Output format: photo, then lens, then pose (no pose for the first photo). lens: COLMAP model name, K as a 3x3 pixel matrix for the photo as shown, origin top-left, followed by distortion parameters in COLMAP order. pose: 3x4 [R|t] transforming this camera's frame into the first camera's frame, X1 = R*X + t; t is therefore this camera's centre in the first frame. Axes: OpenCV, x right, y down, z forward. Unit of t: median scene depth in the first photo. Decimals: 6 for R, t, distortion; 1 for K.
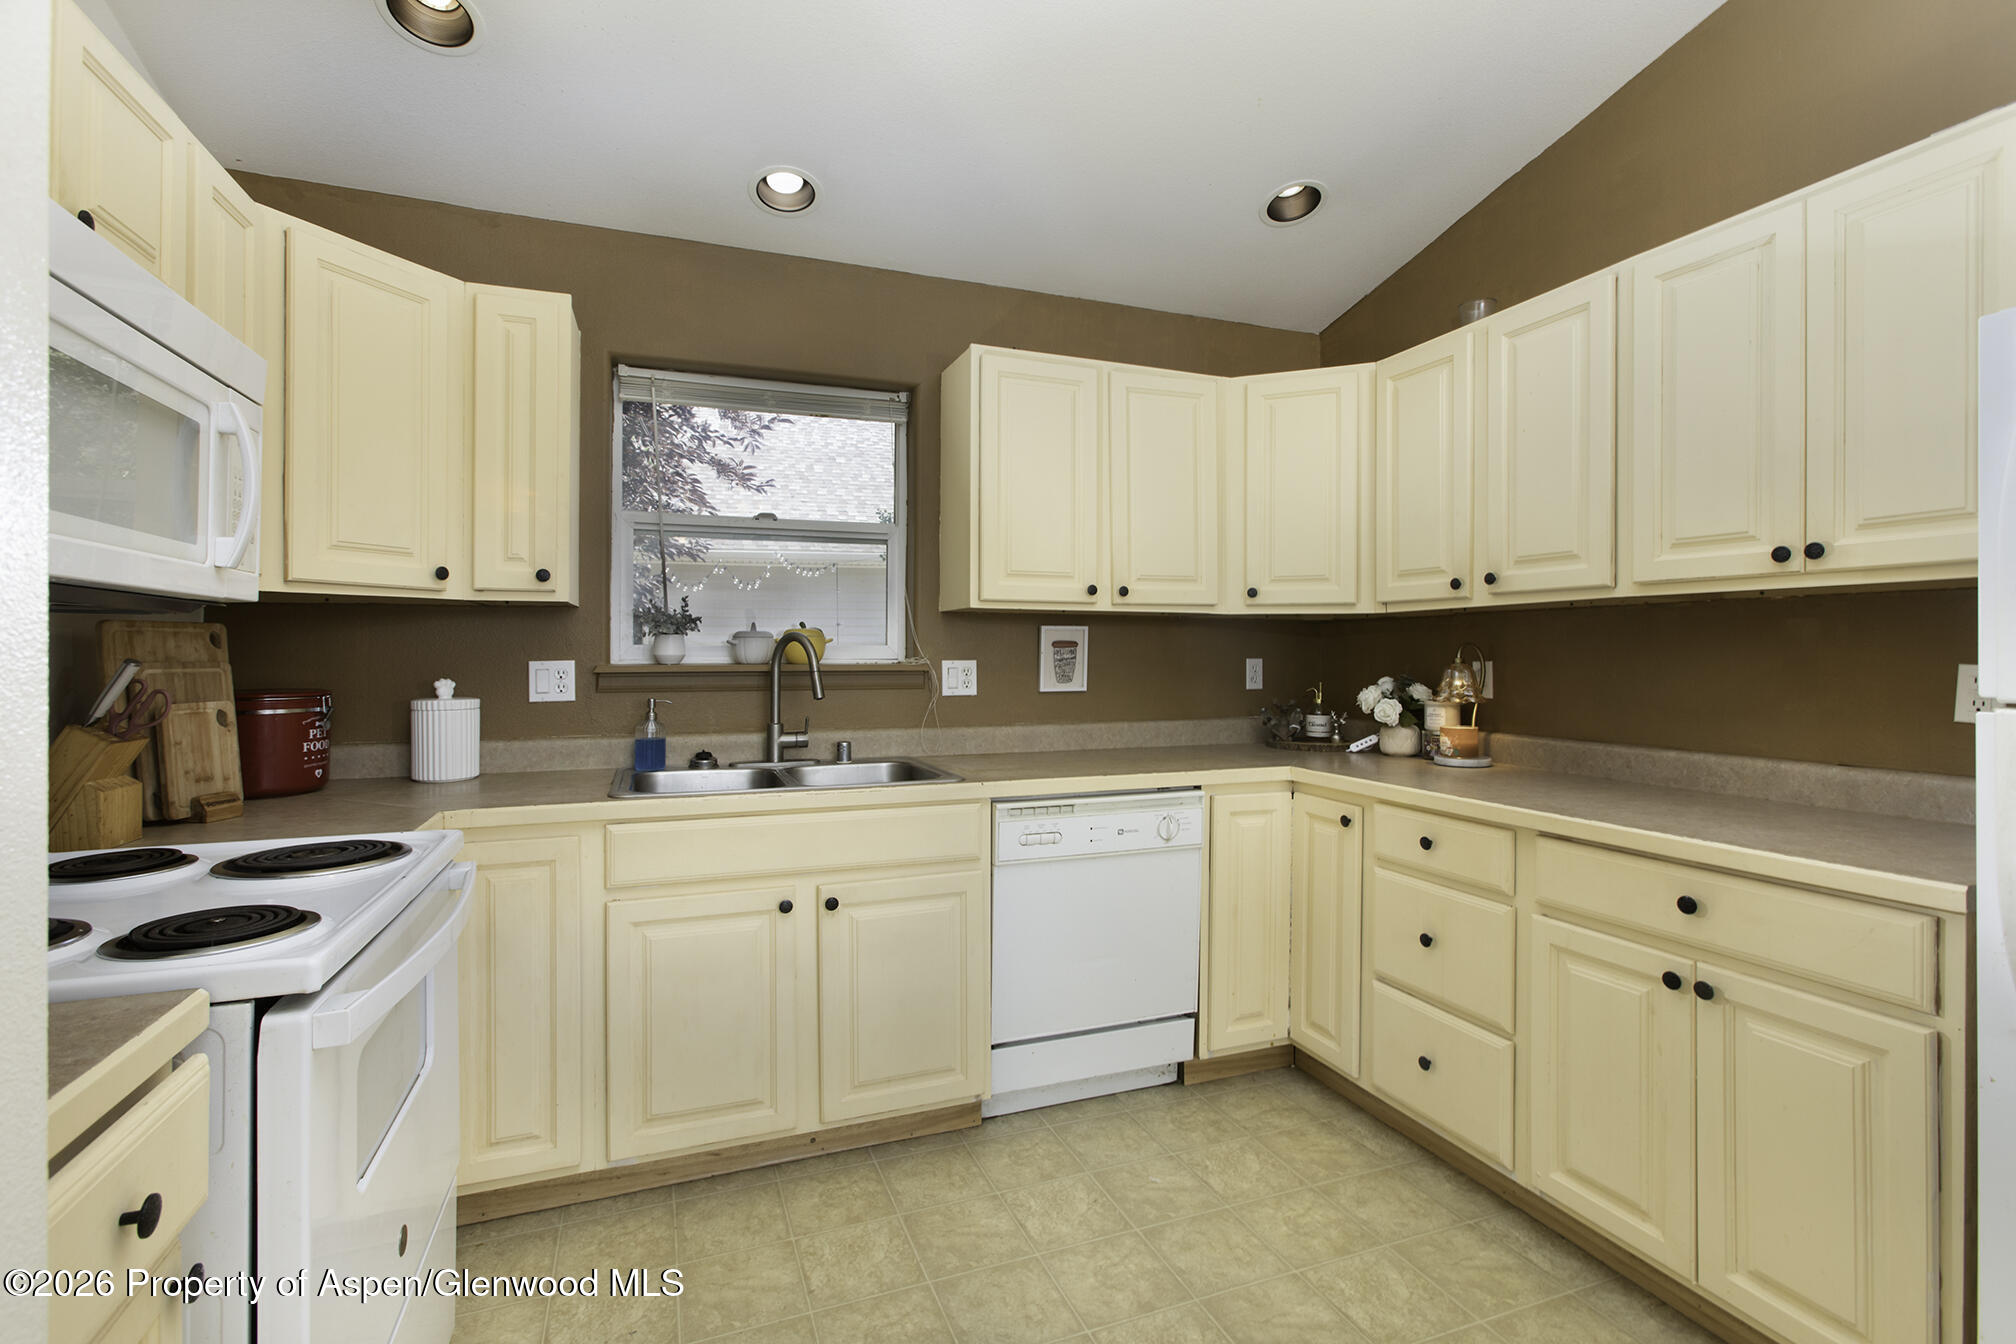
lens RADIAL K [[958.3, 0, 1060.6], [0, 958.3, 652.8], [0, 0, 1]] dist [0.007904, 0.000725]
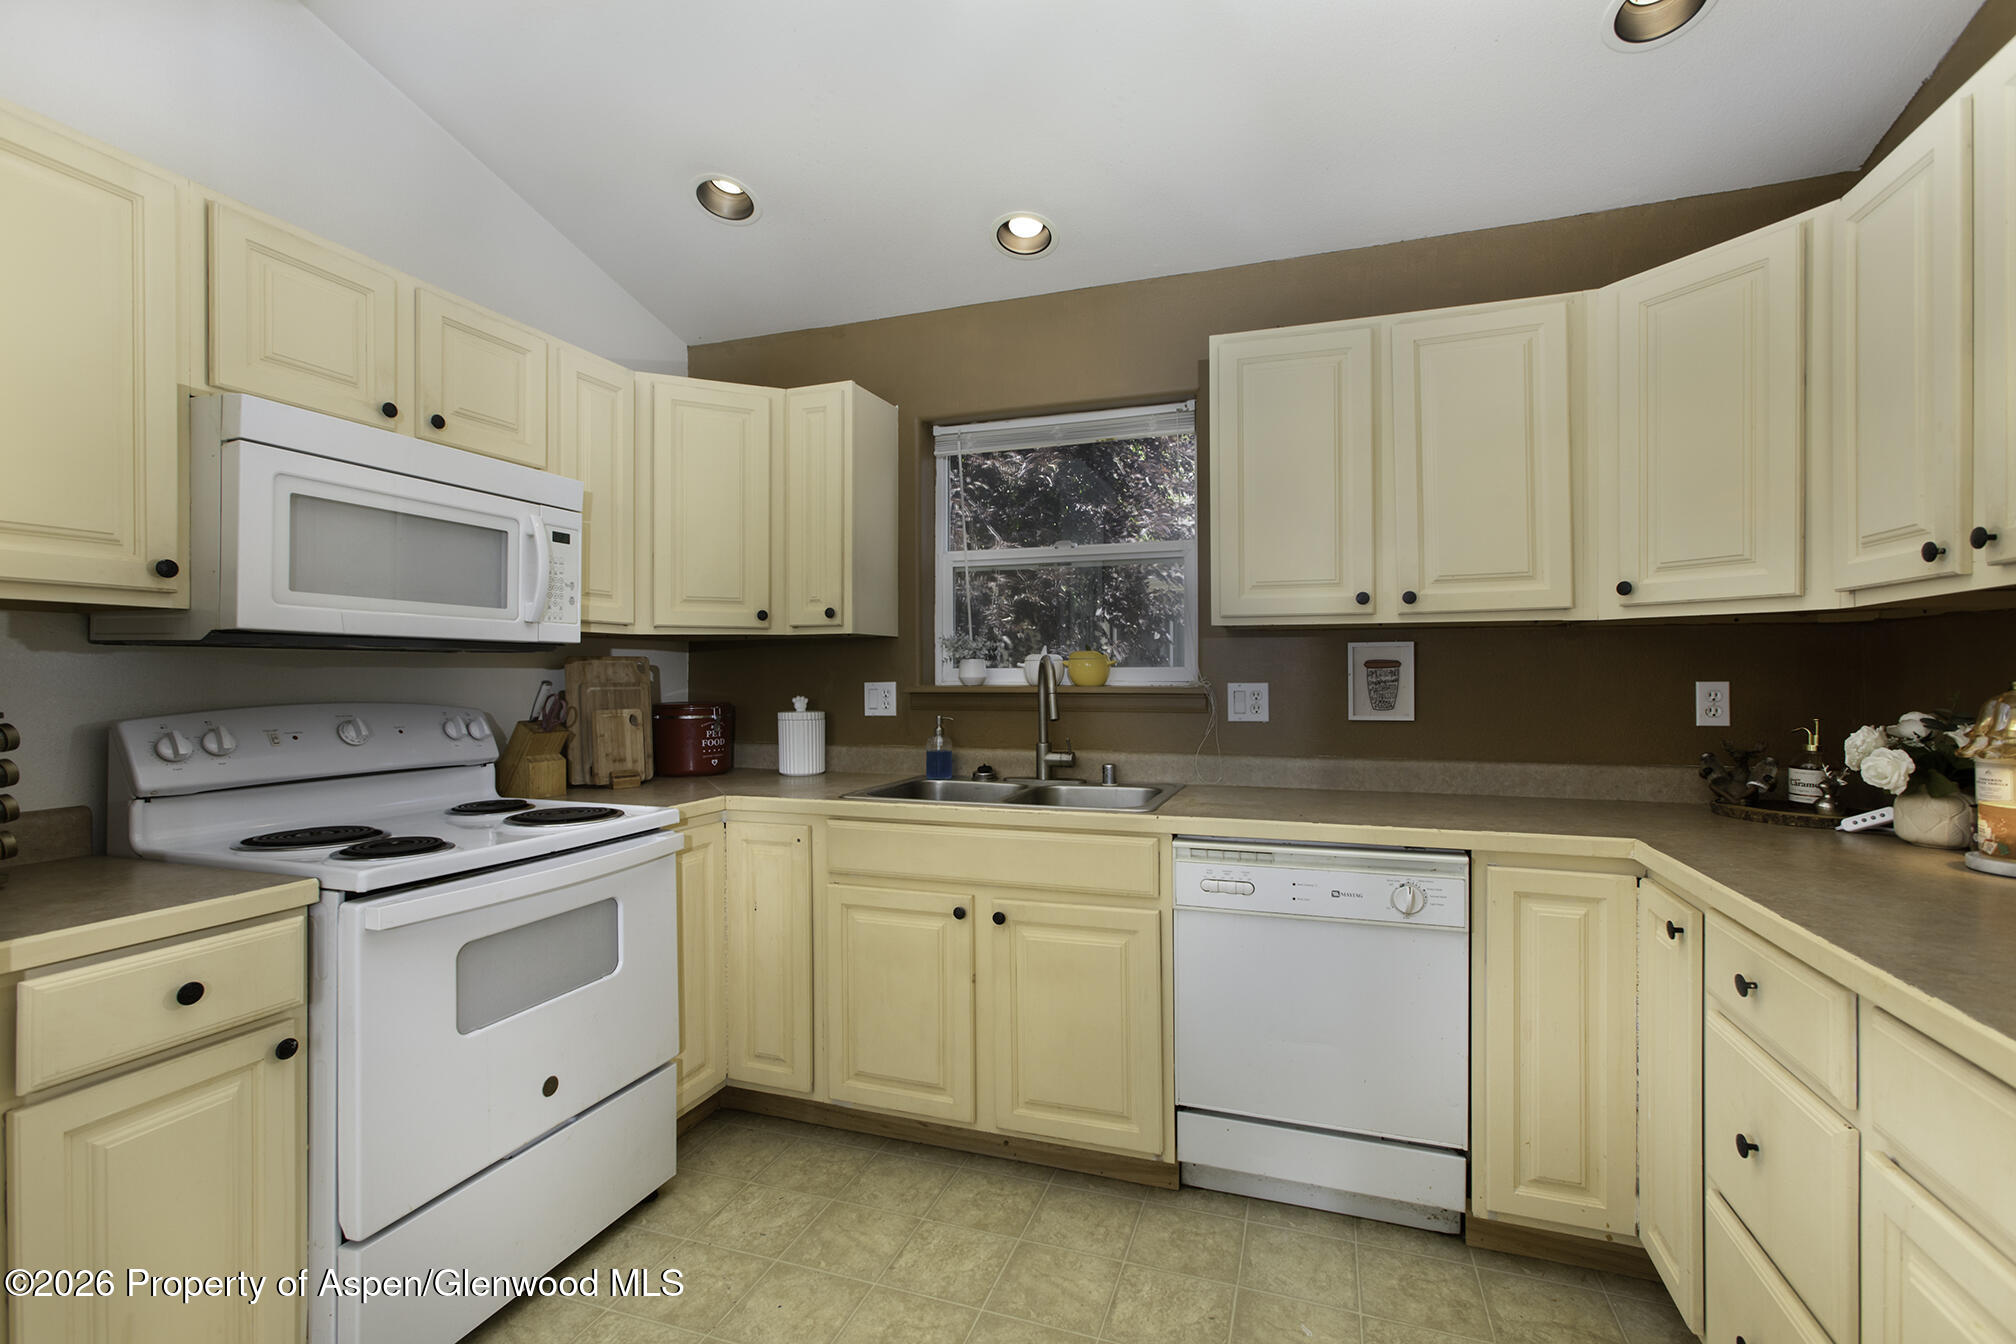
lens RADIAL K [[957.6, 0, 966.3], [0, 957.6, 671.4], [0, 0, 1]] dist [-0.002409, 0.025221]
pose [[0.739942, -0.005805, -0.672646, 0.368322], [0.003447, 0.999982, -0.004839, 0.000659], [0.672662, 0.001262, 0.739948, 0.179842]]
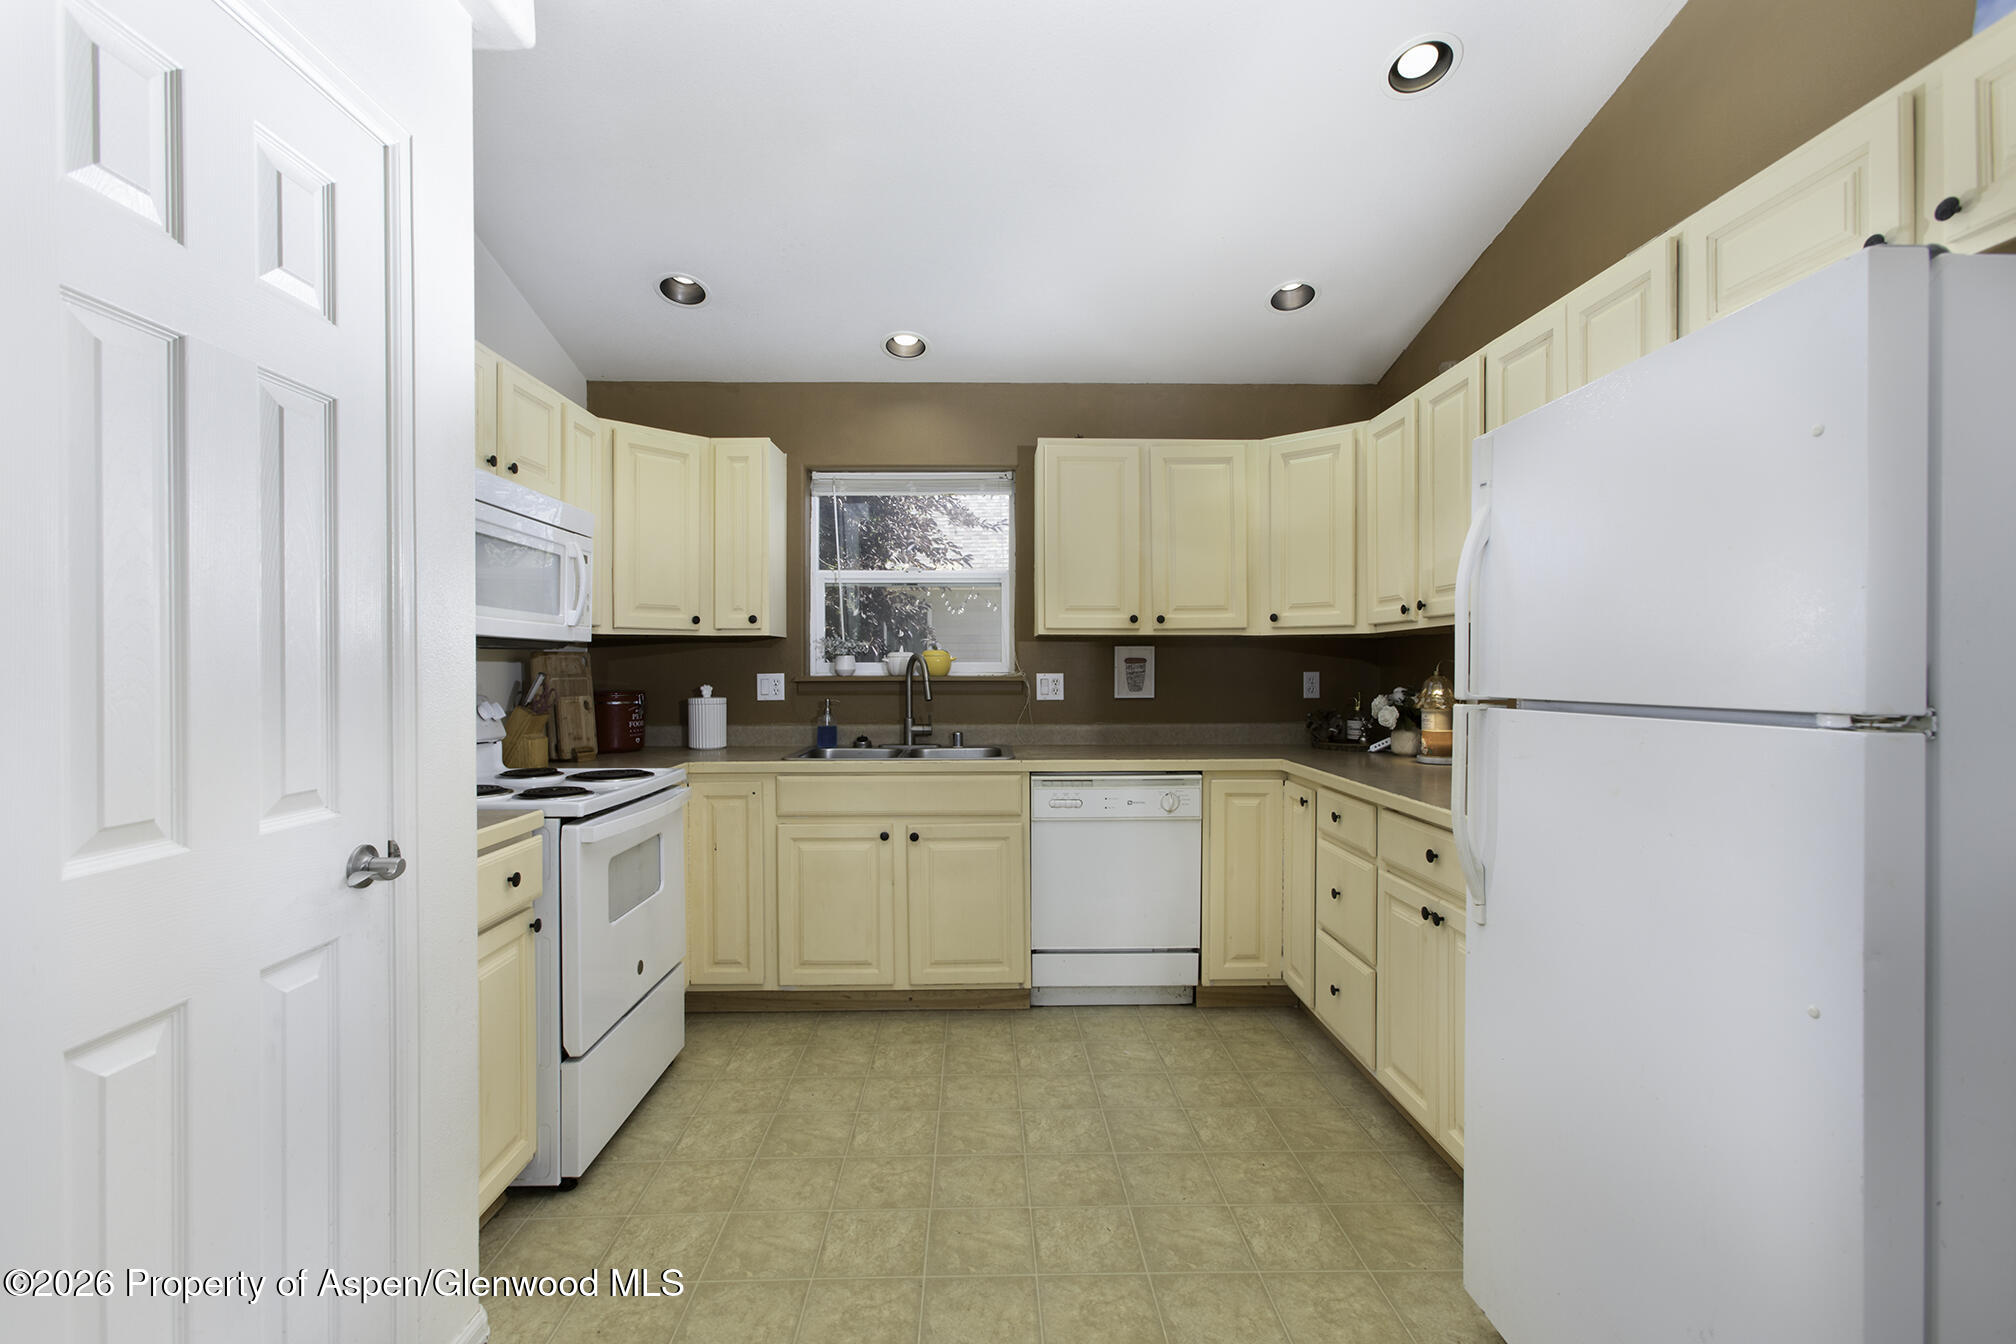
lens RADIAL K [[929.2, 0, 1008.0], [0, 929.2, 672.0], [0, 0, 1]] dist [-0.001373, -0.000479]
pose [[0.937456, -0.000643, -0.348104, 0.339261], [0.002569, 0.999984, 0.005070, -0.000705], [0.348095, -0.005647, 0.937442, -0.252147]]
